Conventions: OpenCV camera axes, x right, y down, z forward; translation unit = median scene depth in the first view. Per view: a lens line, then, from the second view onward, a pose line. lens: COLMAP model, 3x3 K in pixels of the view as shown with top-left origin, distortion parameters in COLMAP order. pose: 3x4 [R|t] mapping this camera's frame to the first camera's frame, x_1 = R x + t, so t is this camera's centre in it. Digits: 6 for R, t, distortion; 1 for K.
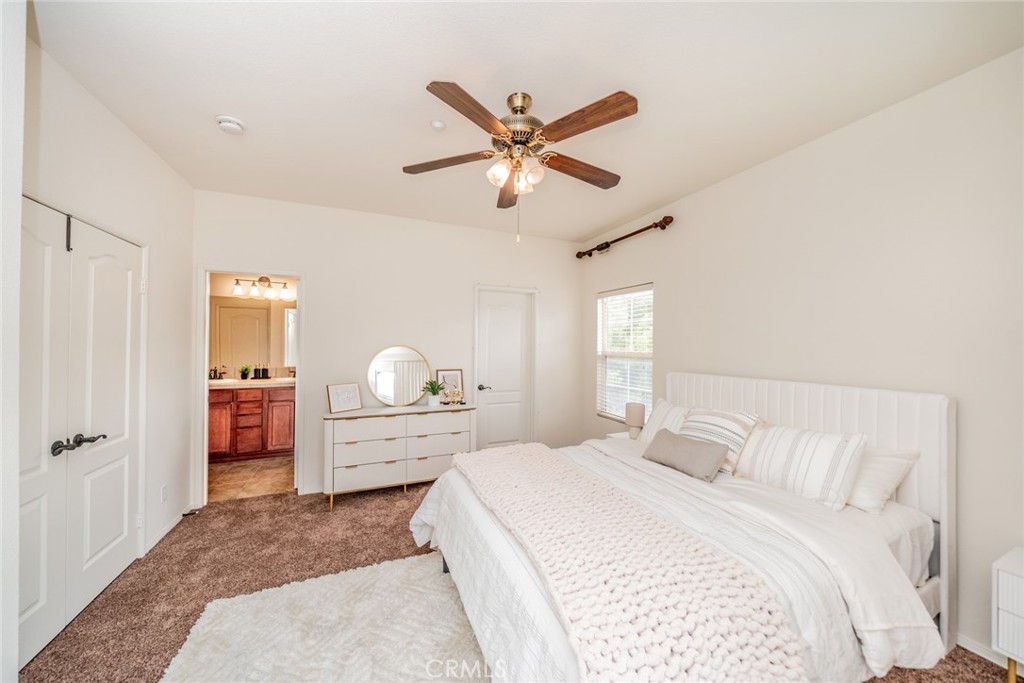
lens RADIAL K [[346.1, 0, 507.5], [0, 346.1, 344.1], [0, 0, 1]] dist [-0.000577, -0.000051]
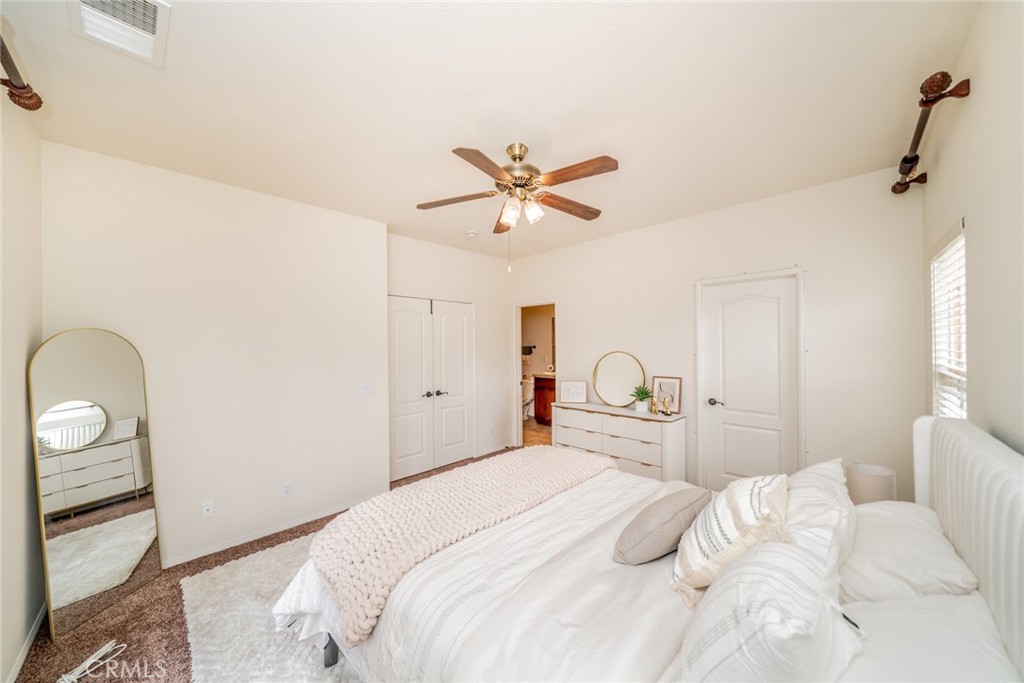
lens RADIAL K [[346.1, 0, 507.5], [0, 346.1, 344.1], [0, 0, 1]] dist [-0.000577, -0.000051]
pose [[0.391061, -0.011360, -0.920295, 0.607232], [0.014226, 0.999879, -0.006297, -0.018194], [0.920255, -0.010629, 0.391175, 0.276079]]
